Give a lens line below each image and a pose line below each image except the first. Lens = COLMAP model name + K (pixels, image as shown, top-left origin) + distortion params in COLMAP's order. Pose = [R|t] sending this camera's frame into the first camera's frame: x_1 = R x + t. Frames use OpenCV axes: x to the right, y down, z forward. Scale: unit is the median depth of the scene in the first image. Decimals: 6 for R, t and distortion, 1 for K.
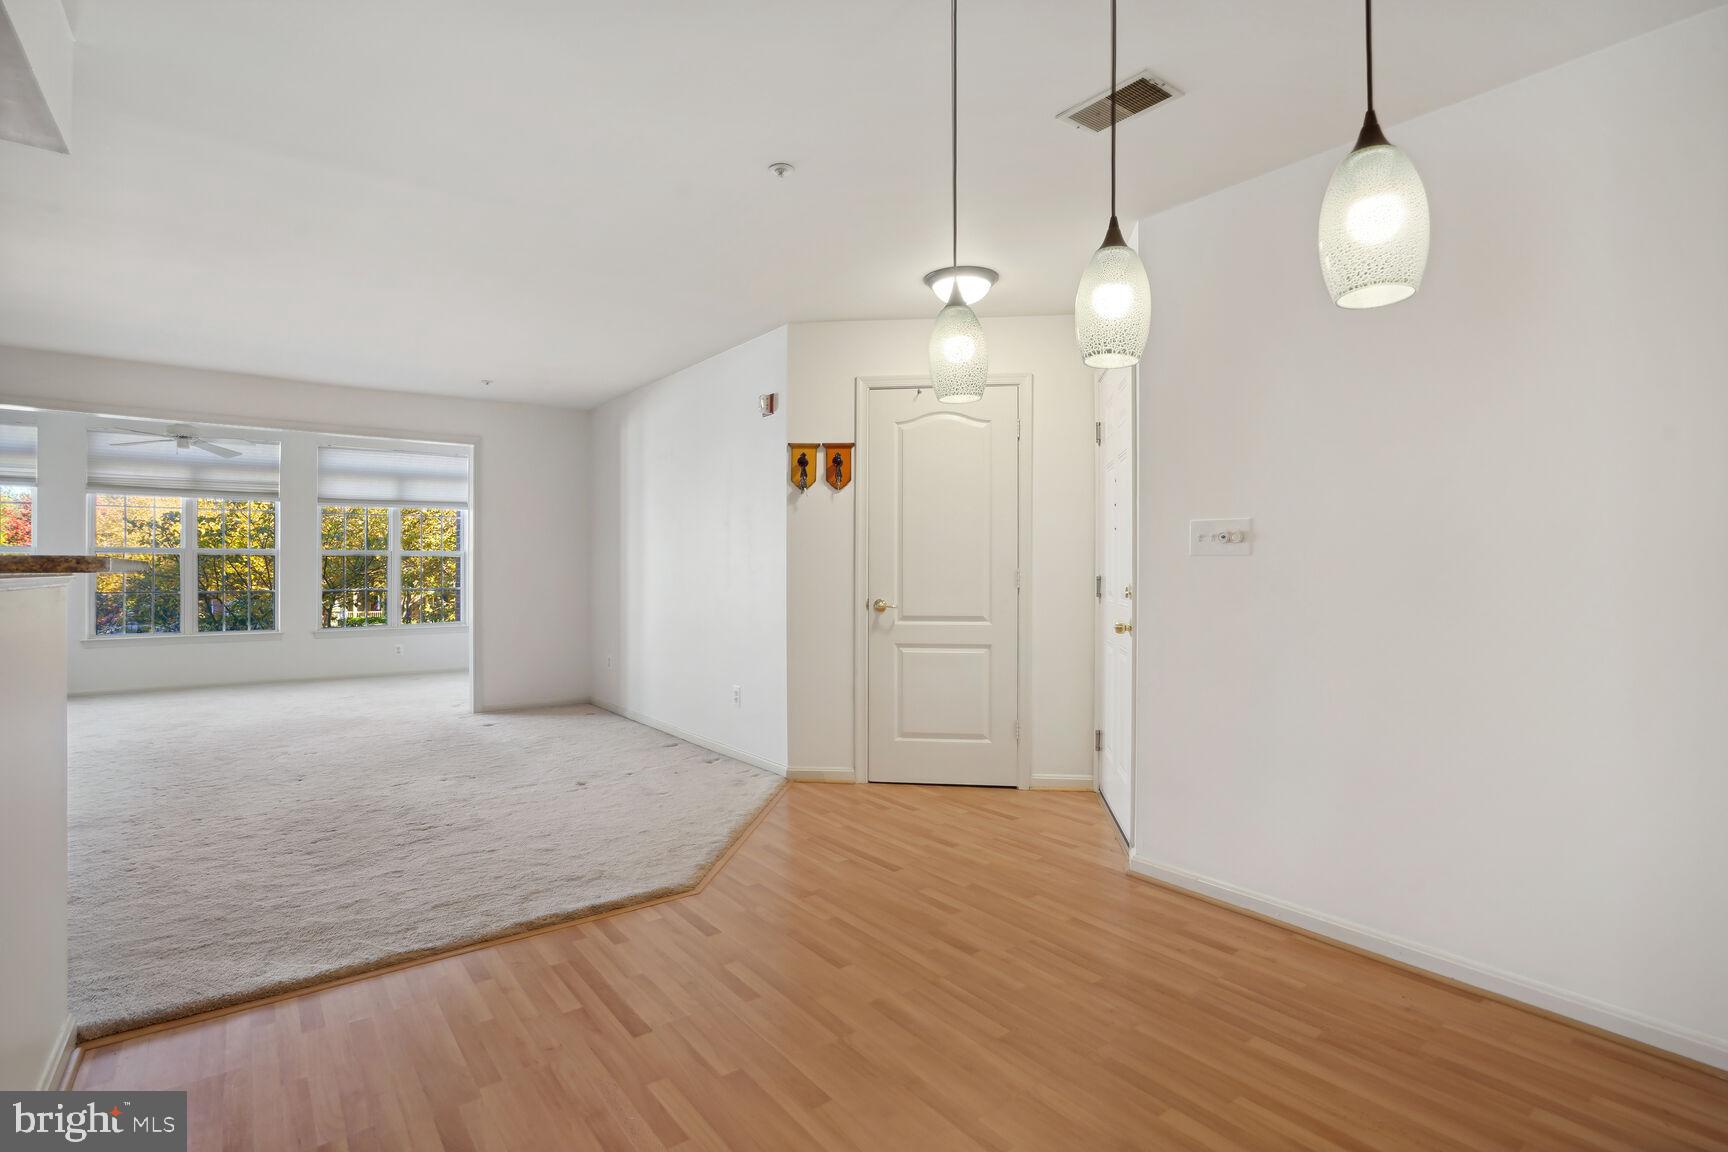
lens RADIAL K [[825.2, 0, 864.0], [0, 825.2, 576.0], [0, 0, 1]] dist [-0.045106, 0.027228]
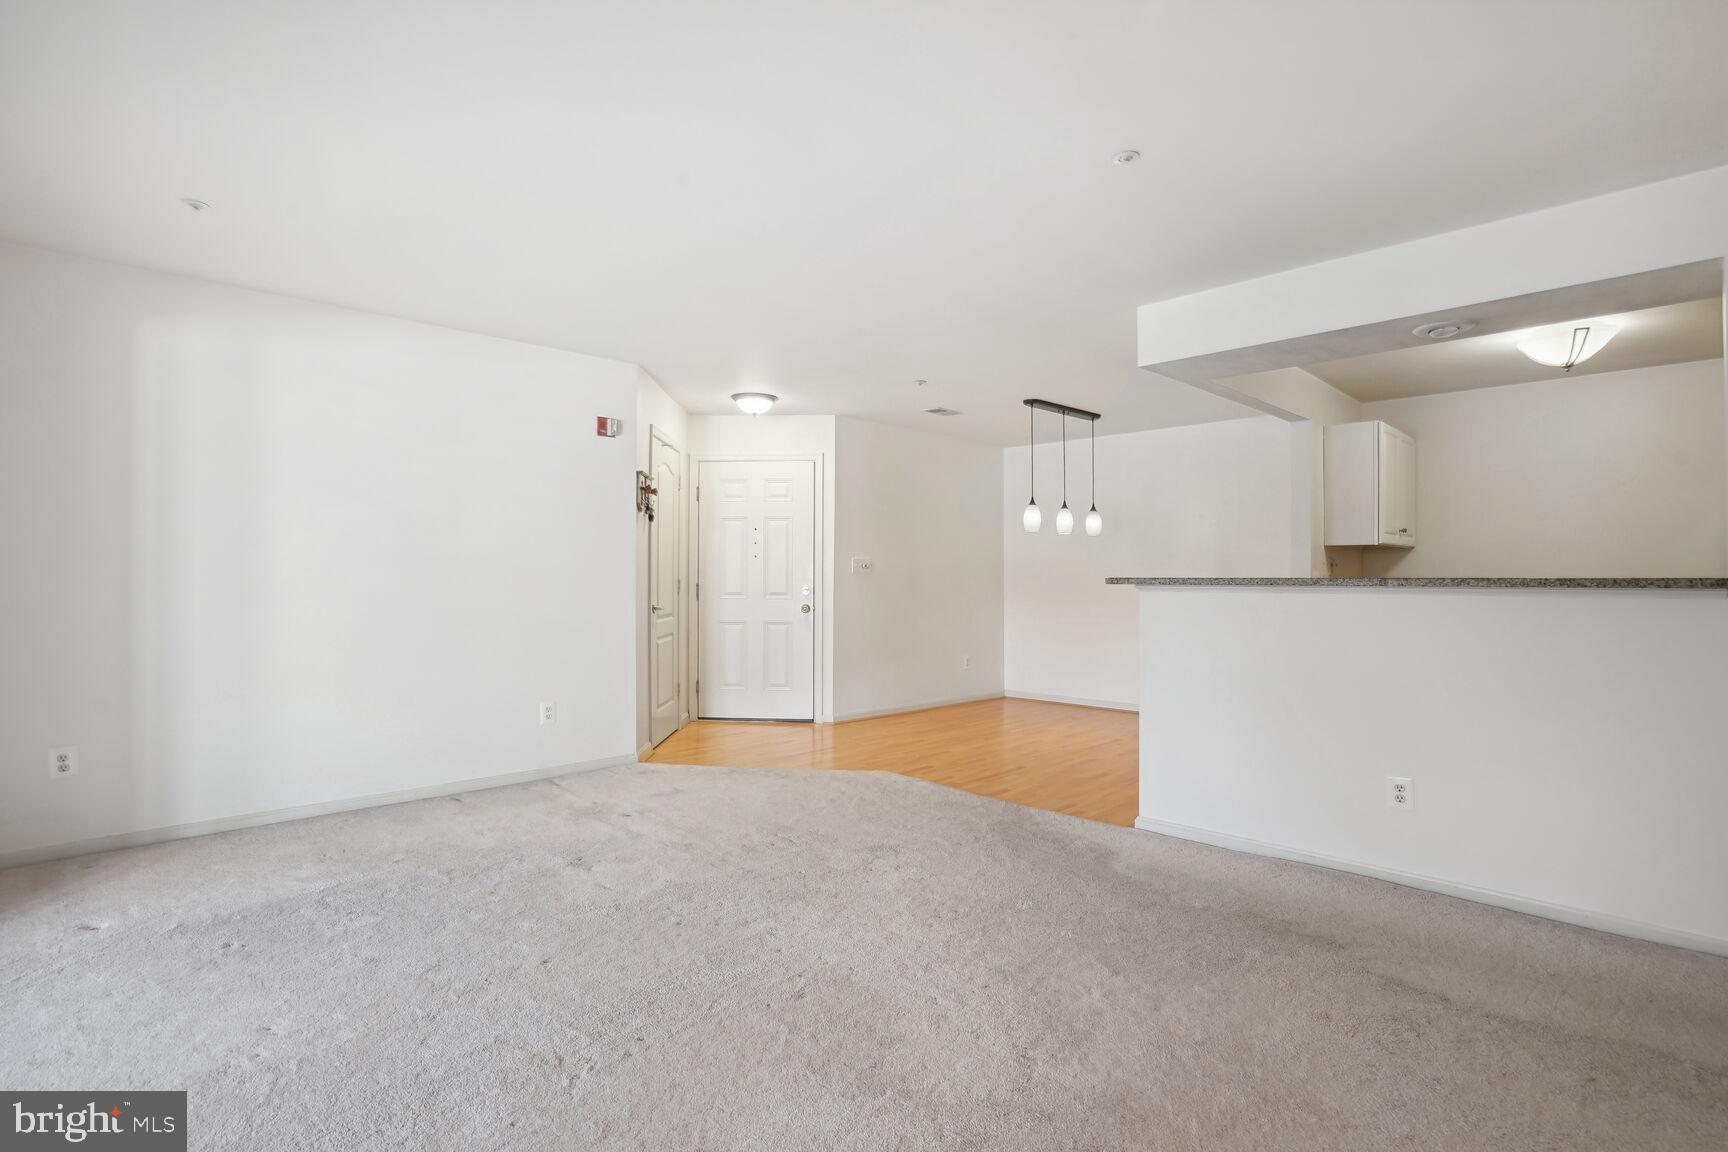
lens RADIAL K [[825.2, 0, 864.0], [0, 825.2, 576.0], [0, 0, 1]] dist [-0.045106, 0.027228]
pose [[-0.122349, 0.001569, 0.992486, -1.270119], [0.006618, 0.999978, -0.000765, -0.010841], [-0.992465, 0.006475, -0.122357, 0.832880]]
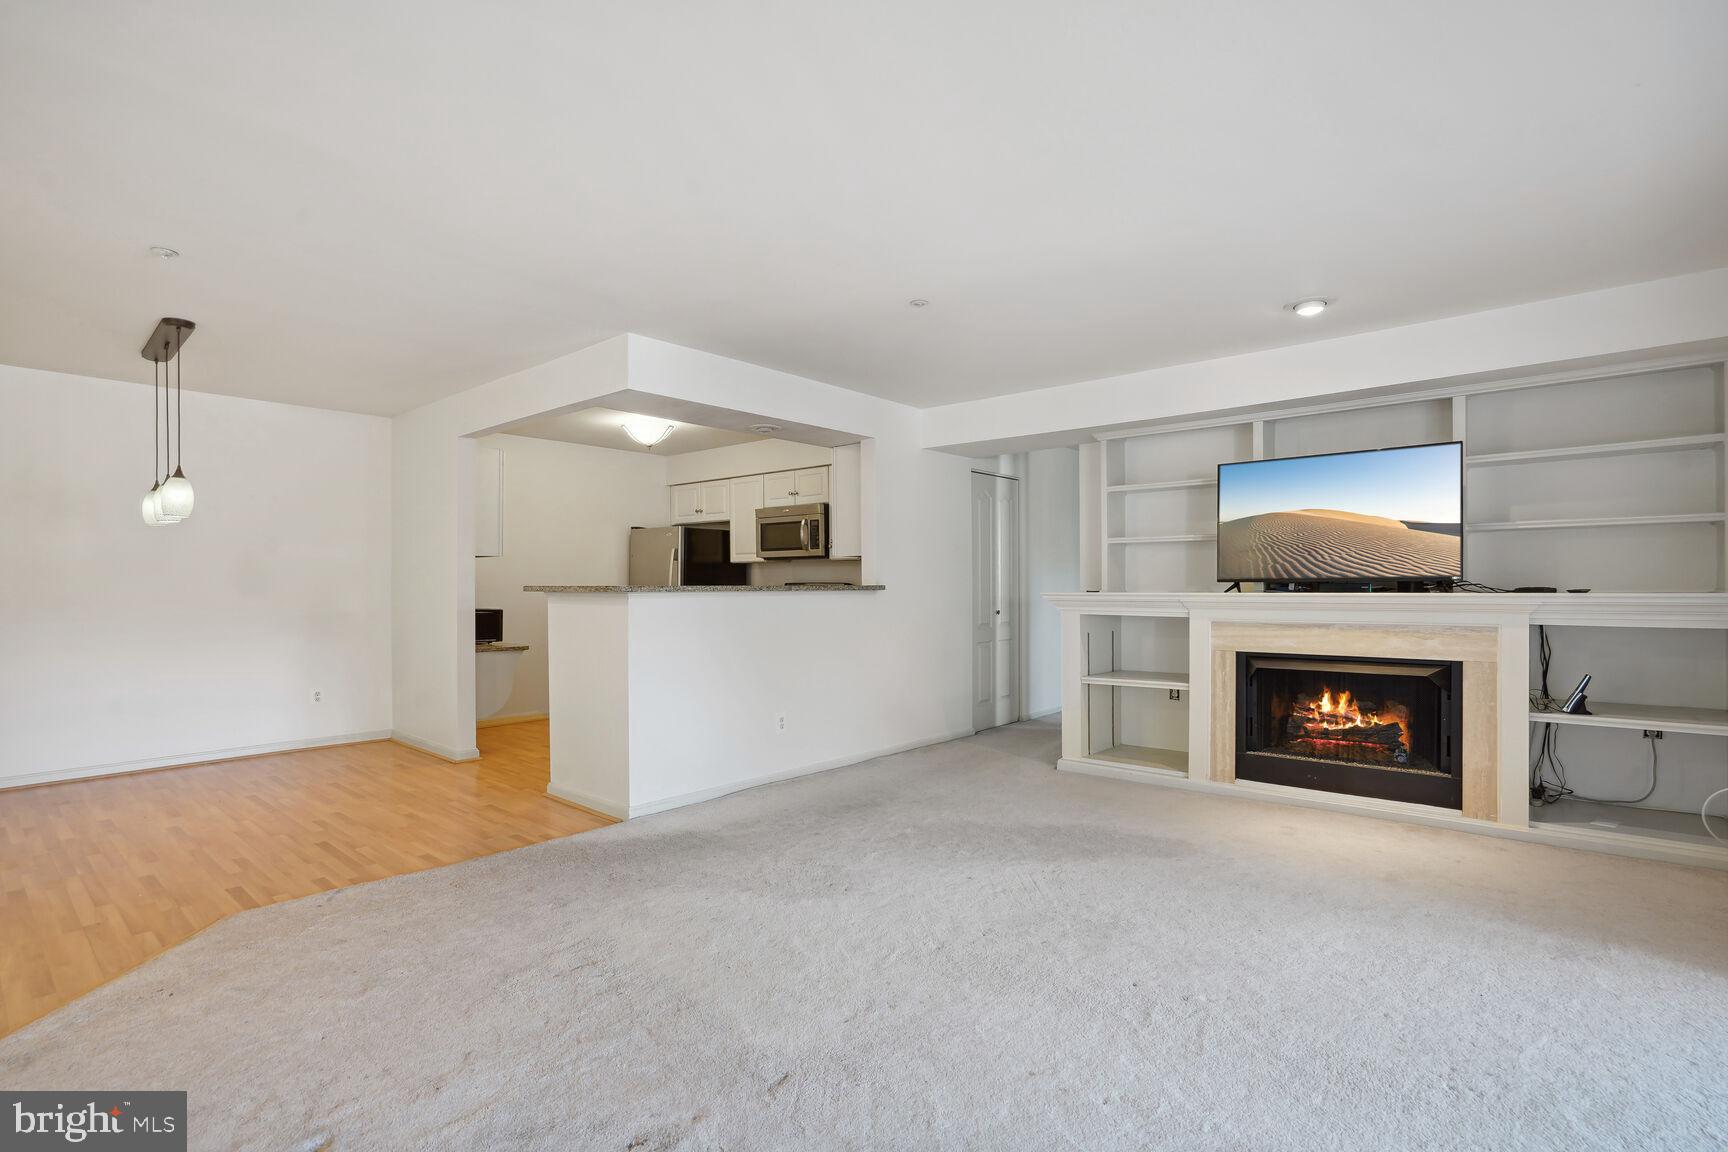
lens RADIAL K [[825.2, 0, 864.0], [0, 825.2, 576.0], [0, 0, 1]] dist [-0.045106, 0.027228]
pose [[-0.979454, -0.004149, -0.201627, -0.514906], [-0.004267, 0.999991, 0.000149, -0.022703], [0.201625, 0.001006, -0.979462, 1.417853]]
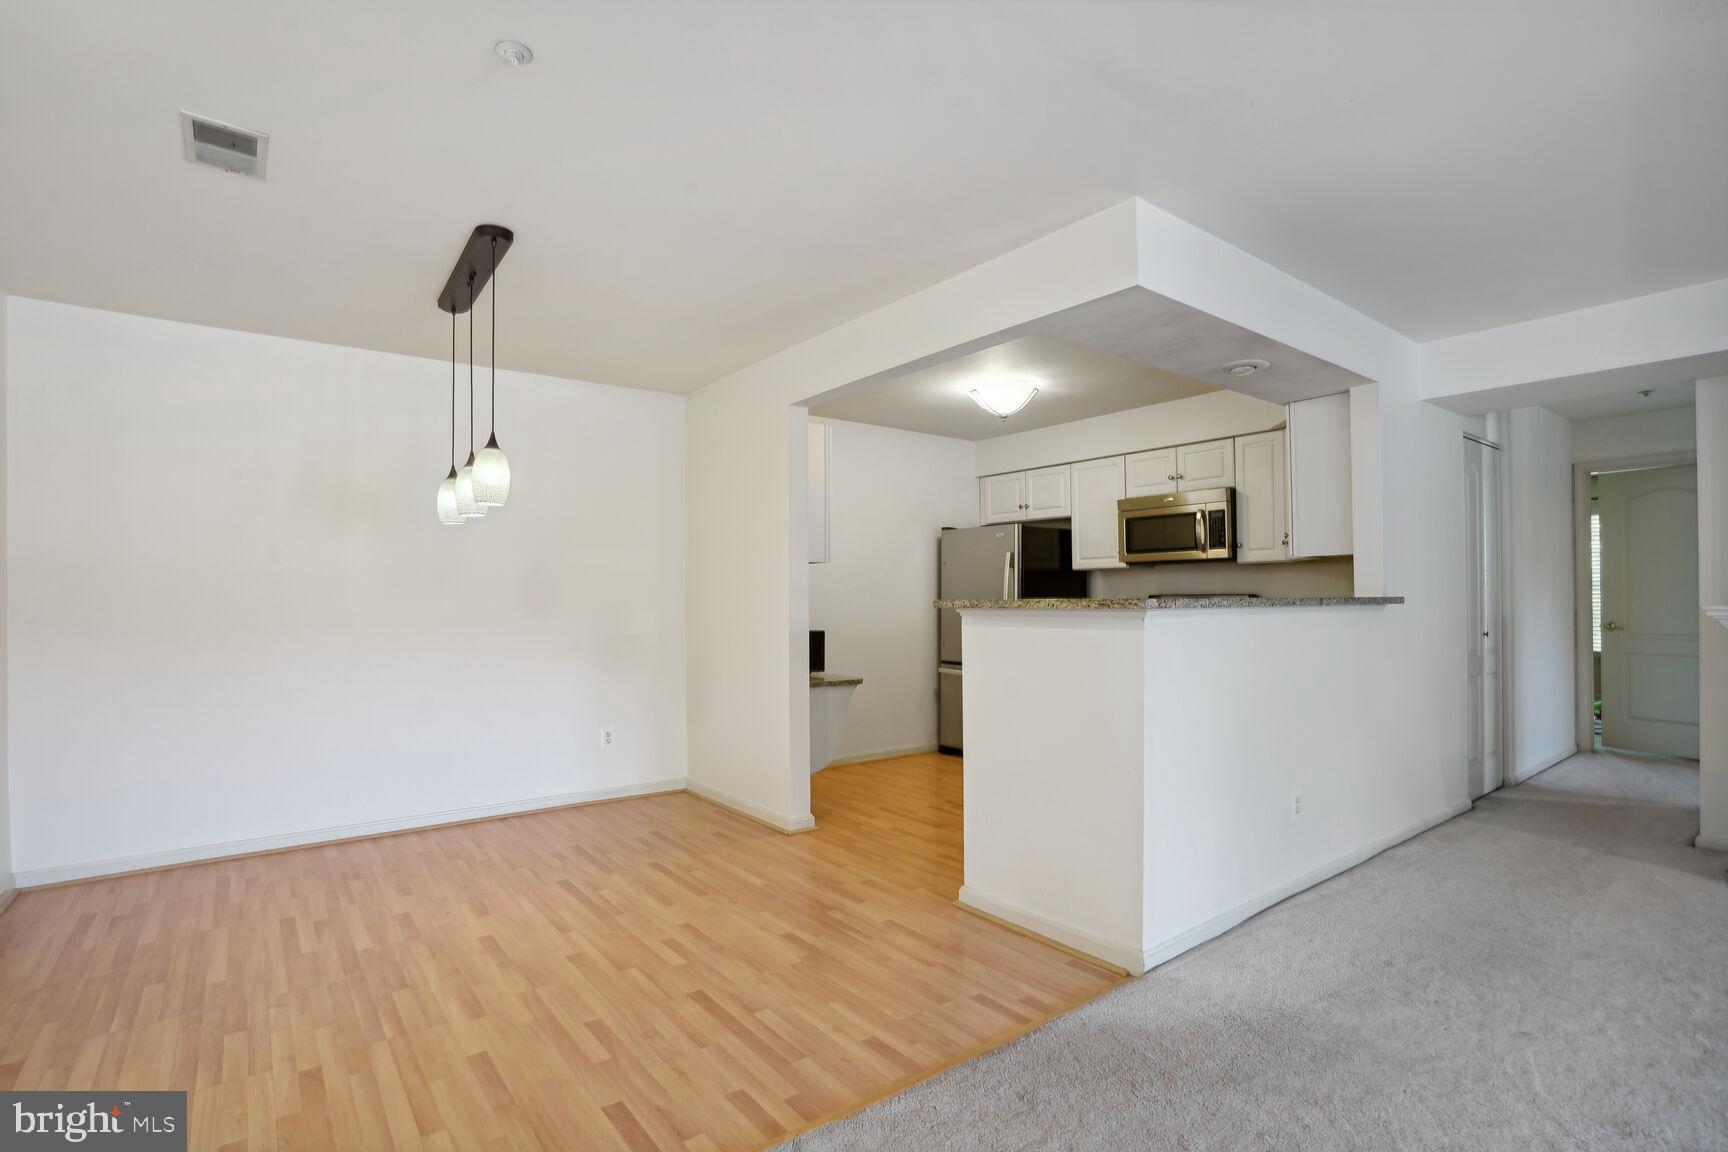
lens RADIAL K [[825.2, 0, 864.0], [0, 825.2, 576.0], [0, 0, 1]] dist [-0.045106, 0.027228]
pose [[-0.999984, 0.003669, -0.004285, -0.241856], [0.003747, 0.999826, -0.018279, -0.016040], [0.004217, -0.018295, -0.999824, 1.032988]]
